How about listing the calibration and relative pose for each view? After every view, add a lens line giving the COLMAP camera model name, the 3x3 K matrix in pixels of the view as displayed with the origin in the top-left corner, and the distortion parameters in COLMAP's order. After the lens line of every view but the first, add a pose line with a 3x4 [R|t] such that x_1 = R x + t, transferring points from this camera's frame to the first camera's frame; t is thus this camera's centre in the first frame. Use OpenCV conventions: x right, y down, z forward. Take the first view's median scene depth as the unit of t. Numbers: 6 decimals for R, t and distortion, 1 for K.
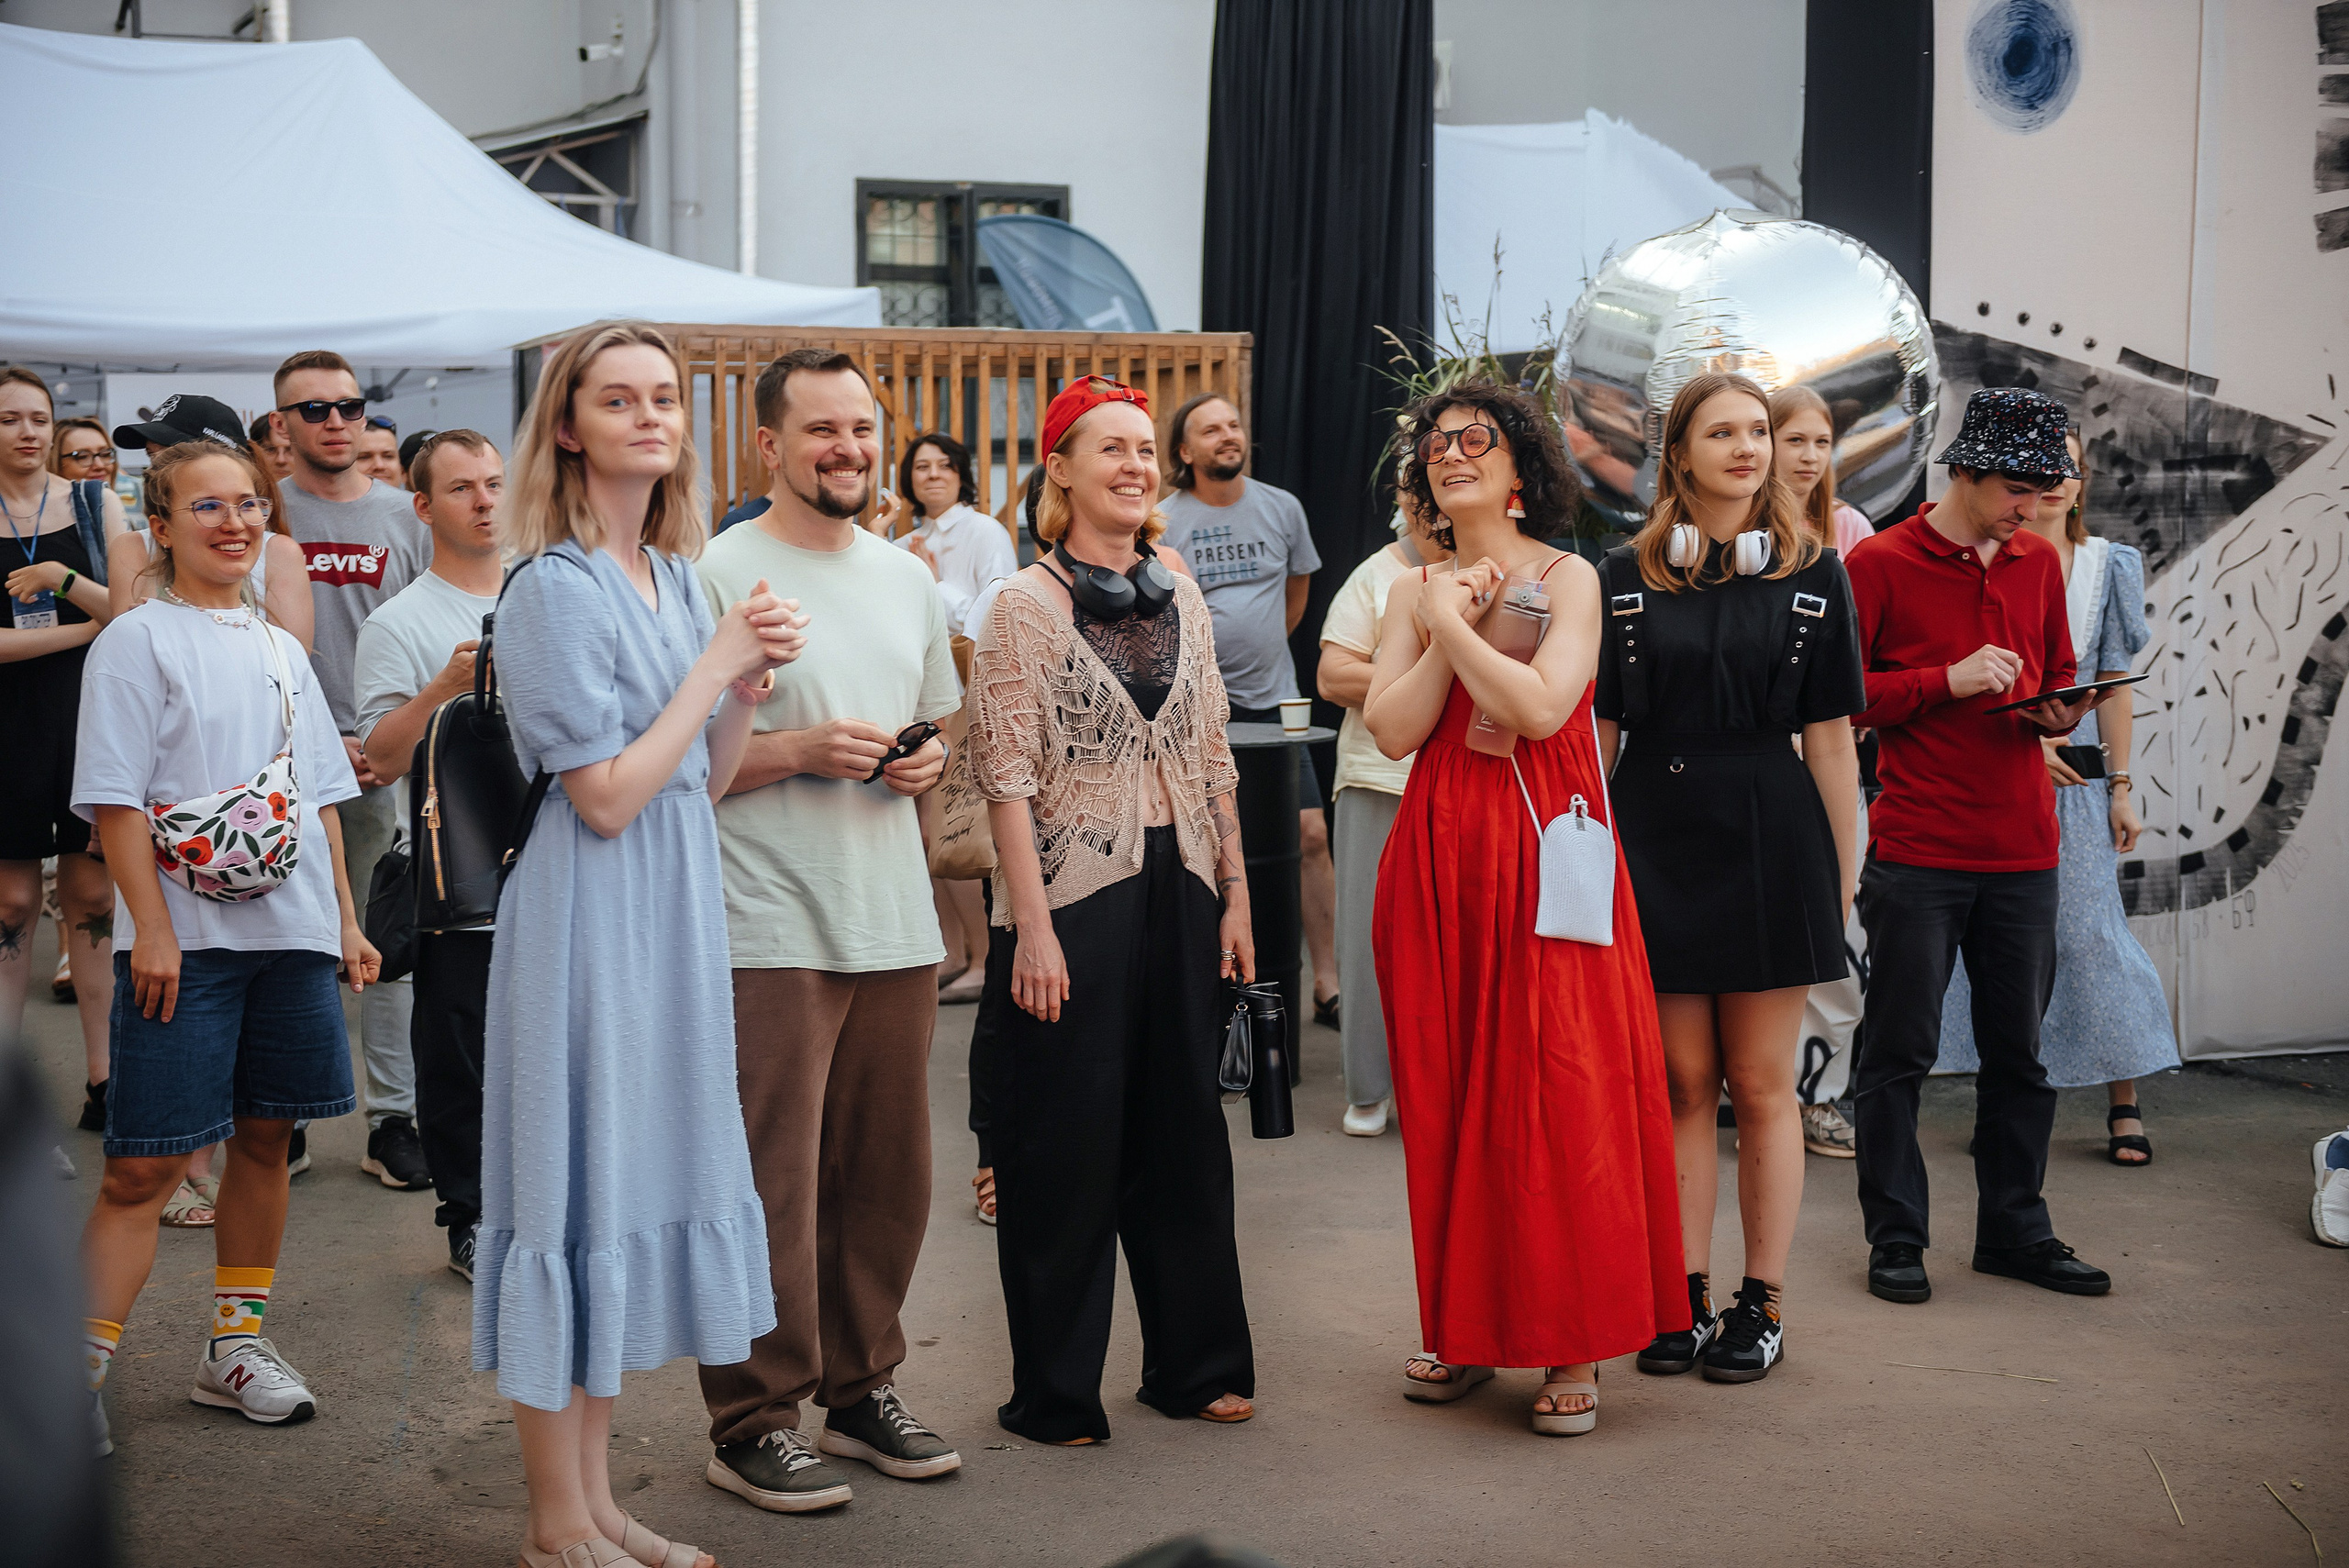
lens RADIAL K [[3541.3, 0, 1174.5], [0, 3541.3, 784.6], [0, 0, 1]] dist [0.250786, 0.000000]
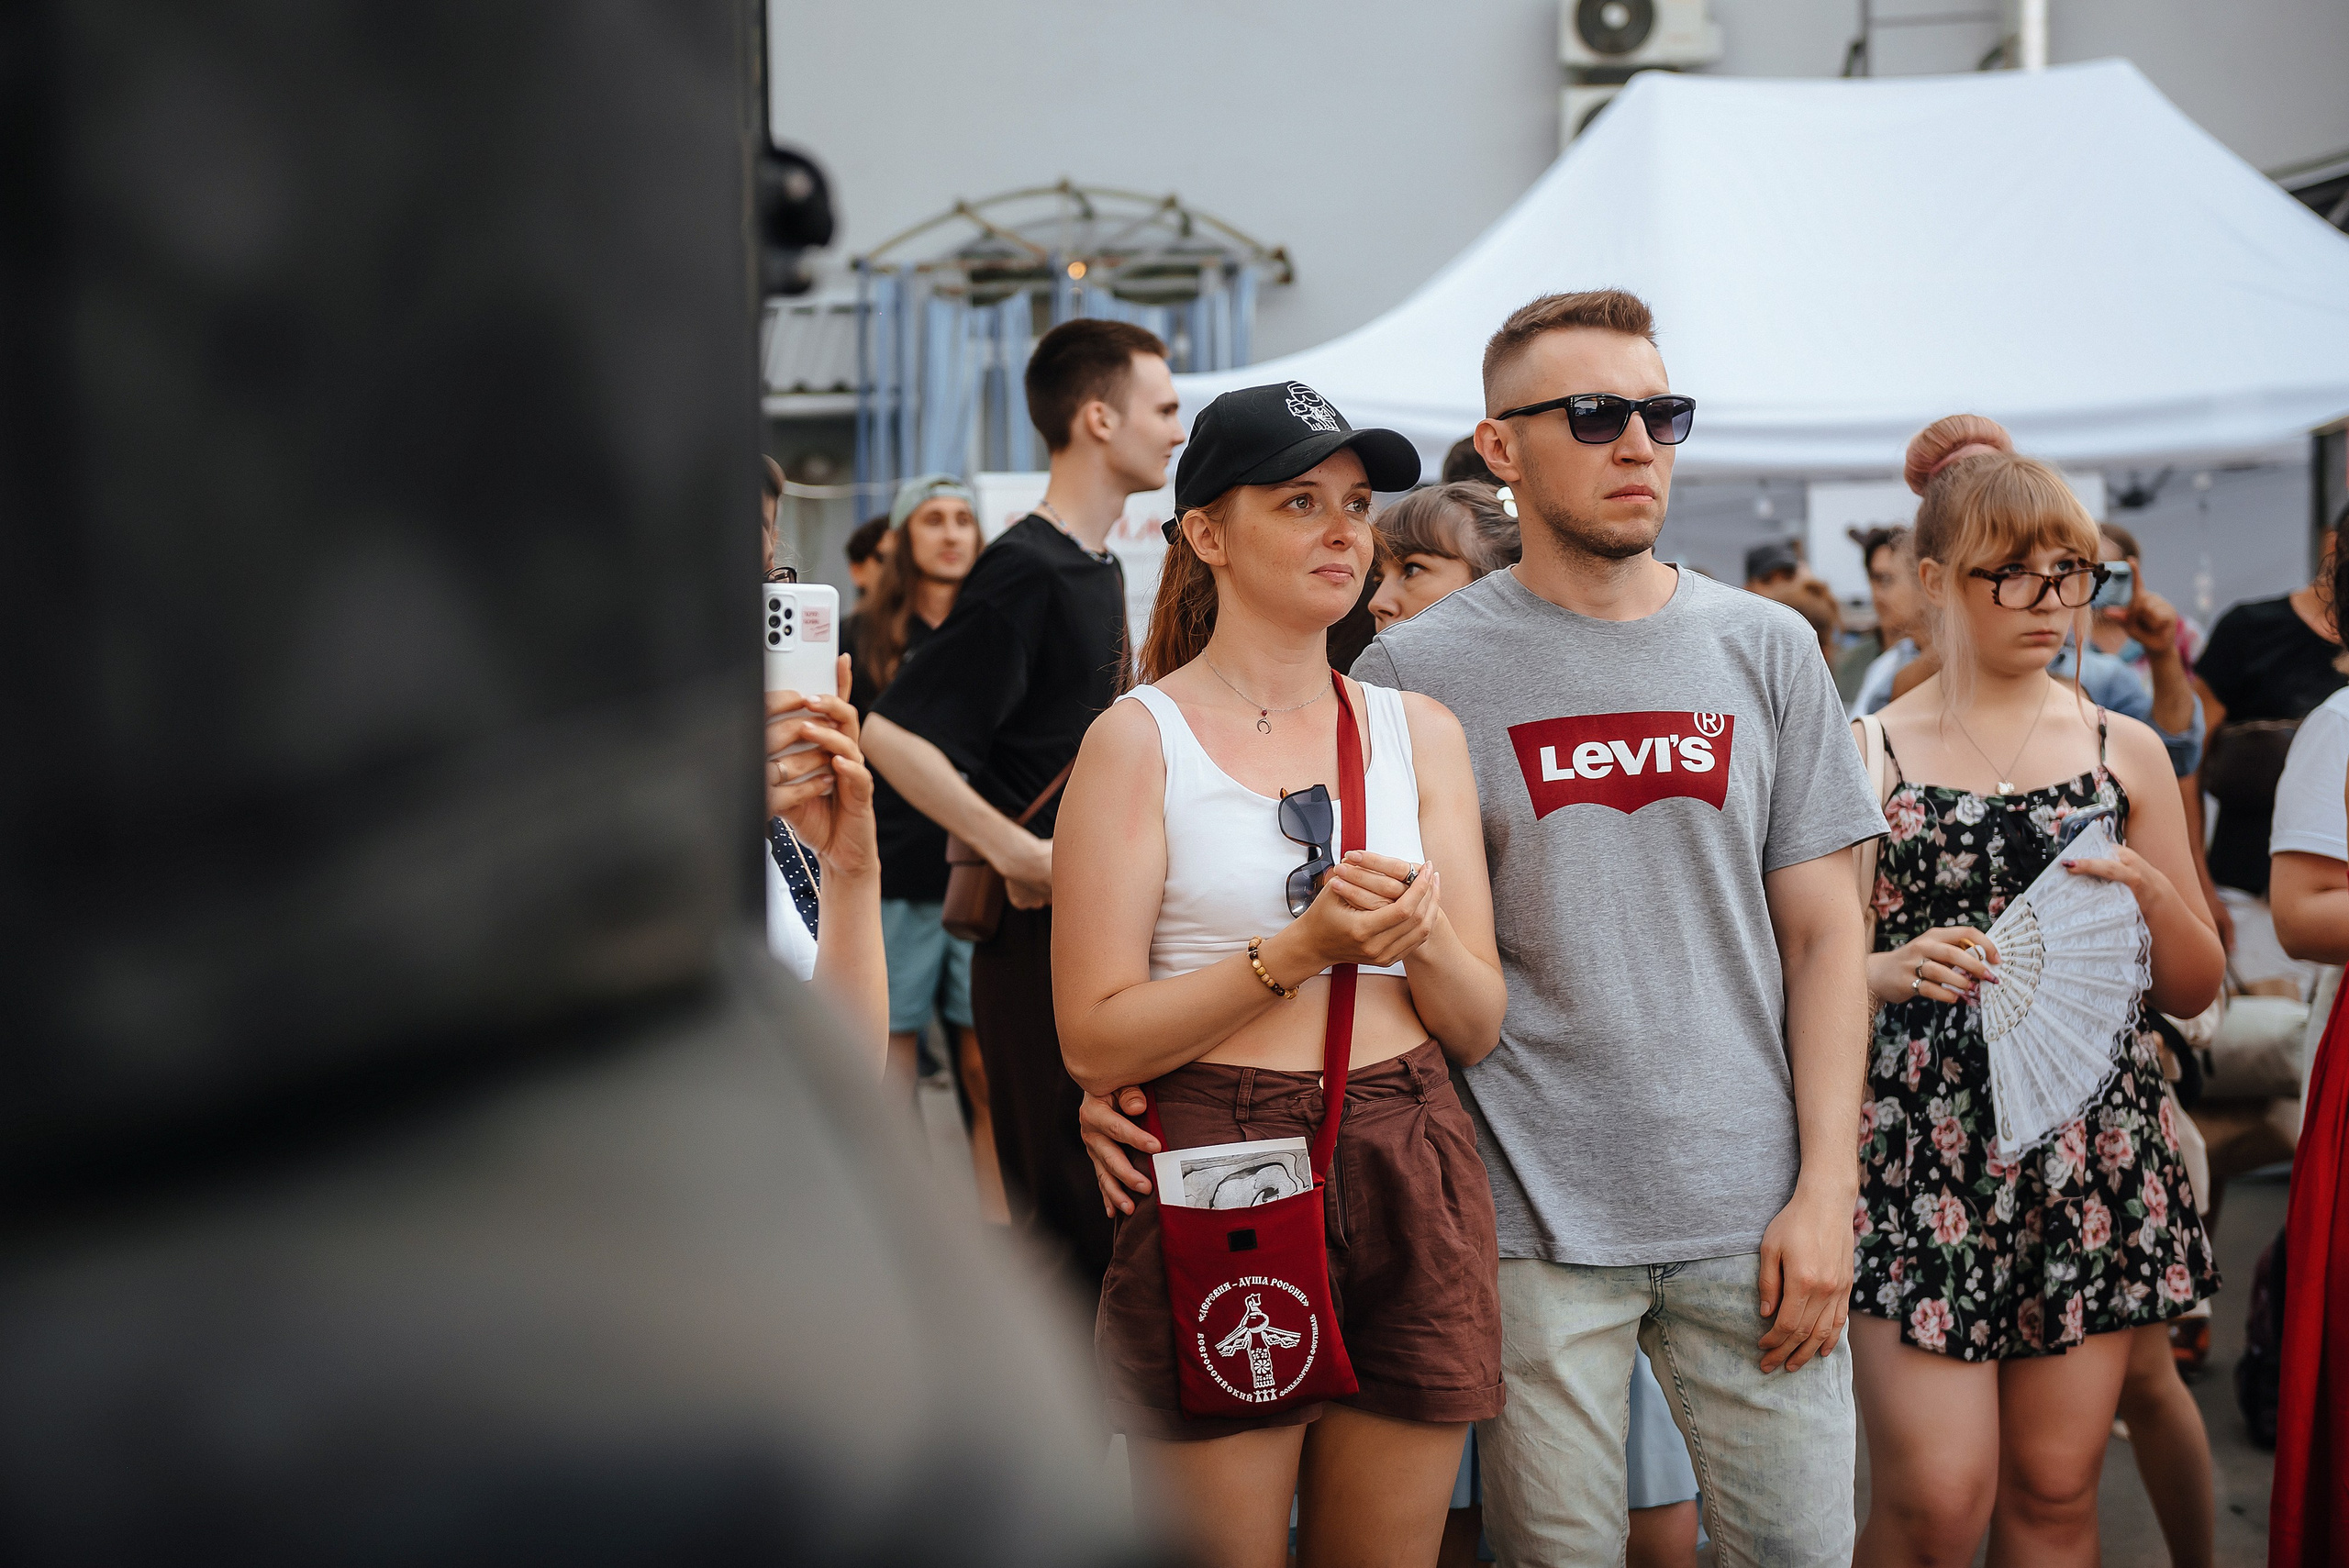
lens RADIAL K [[4148.6, 0, 1175.2], [0, 4148.6, 782.5], [0, 0, 1]] dist [-0.016056, 0.000000]
pose [[0.897258, 0.004841, -0.441480, -0.054586], [-0.024417, 0.998954, -0.038669, -0.036439], [0.440831, 0.045476, 0.896438, 0.507750]]
